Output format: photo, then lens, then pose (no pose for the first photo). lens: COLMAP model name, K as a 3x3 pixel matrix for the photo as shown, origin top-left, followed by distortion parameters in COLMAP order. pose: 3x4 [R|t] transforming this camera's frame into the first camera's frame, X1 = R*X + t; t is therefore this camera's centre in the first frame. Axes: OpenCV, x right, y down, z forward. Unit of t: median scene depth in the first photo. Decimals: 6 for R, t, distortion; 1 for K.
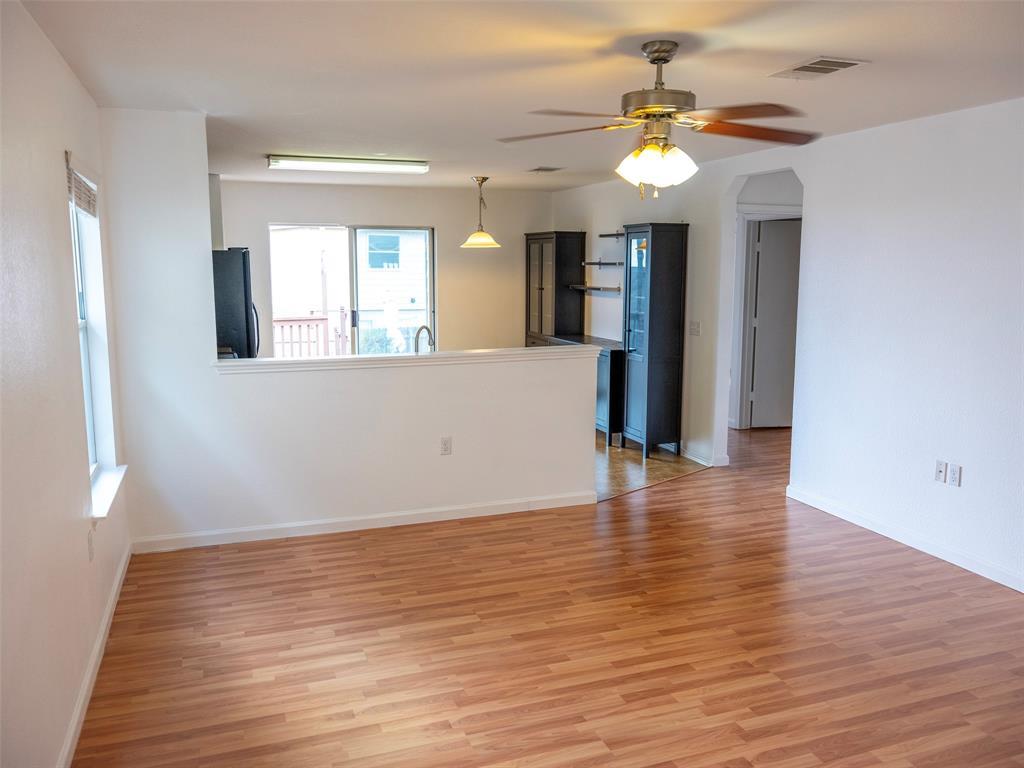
lens RADIAL K [[822.2, 0, 515.6], [0, 822.2, 383.7], [0, 0, 1]] dist [-0.024069, 0.036233]
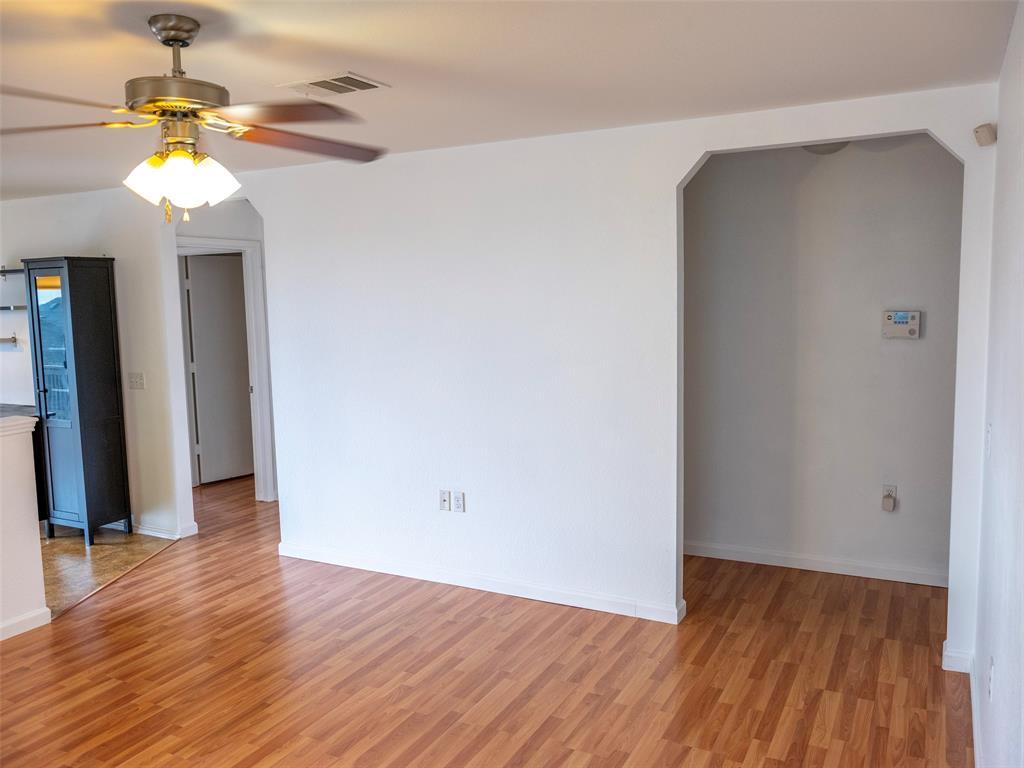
lens RADIAL K [[822.2, 0, 515.6], [0, 822.2, 383.7], [0, 0, 1]] dist [-0.024069, 0.036233]
pose [[0.738431, -0.090335, 0.668251, -0.091125], [0.120012, 0.992771, 0.001588, -0.029746], [-0.663564, 0.079026, 0.743934, 0.176546]]
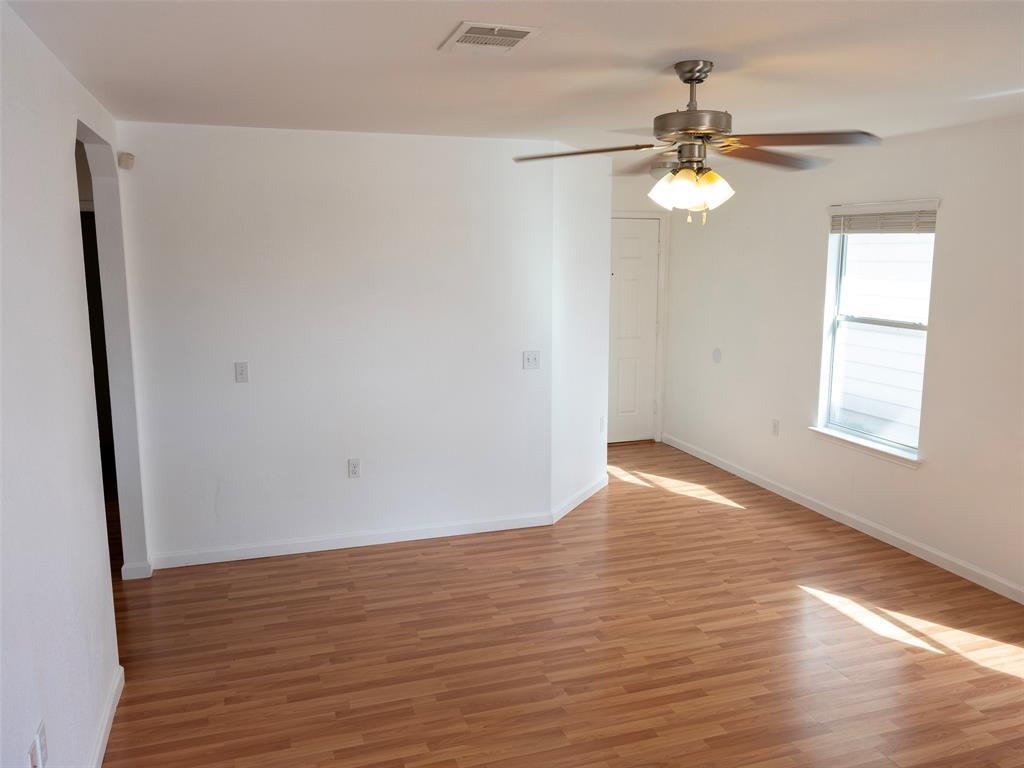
lens RADIAL K [[823.3, 0, 525.6], [0, 823.3, 381.5], [0, 0, 1]] dist [-0.006641, 0.002607]
pose [[-0.999938, -0.004508, 0.010150, 0.256151], [-0.001246, 0.953682, 0.300814, -0.246757], [-0.011036, 0.300783, -0.953629, 1.438217]]
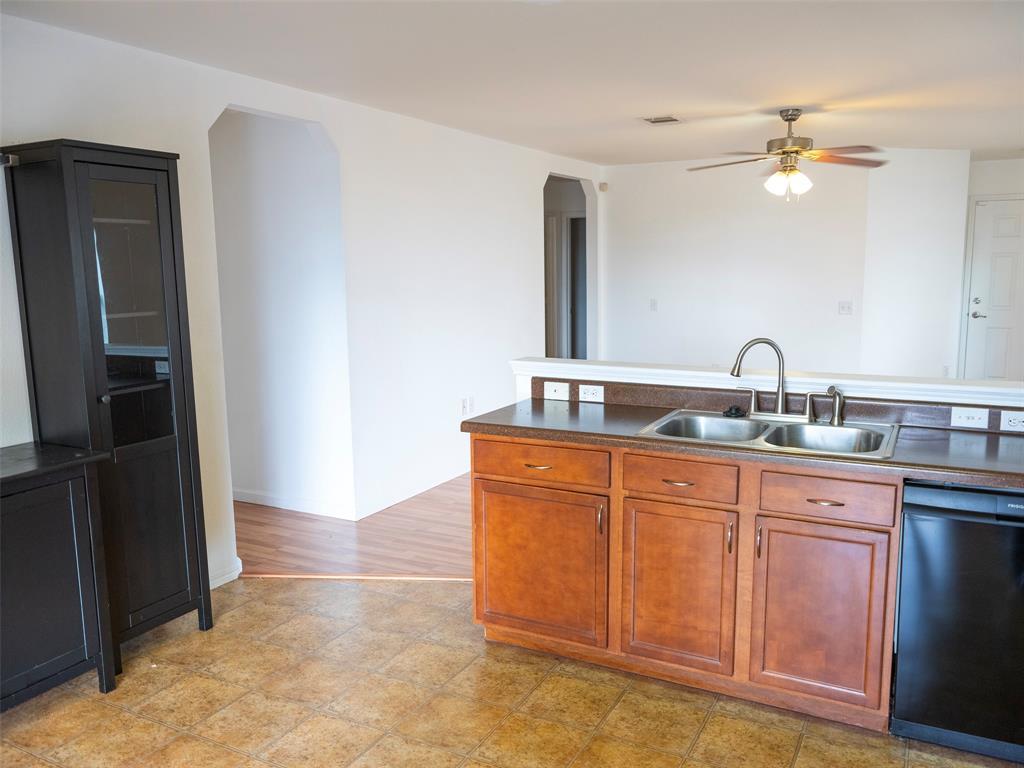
lens RADIAL K [[822.2, 0, 515.6], [0, 822.2, 383.7], [0, 0, 1]] dist [-0.024069, 0.036233]
pose [[-0.671923, -0.100203, 0.733812, -0.515878], [0.120687, 0.962748, 0.241972, -0.246744], [-0.730722, 0.251148, -0.634799, 1.849079]]
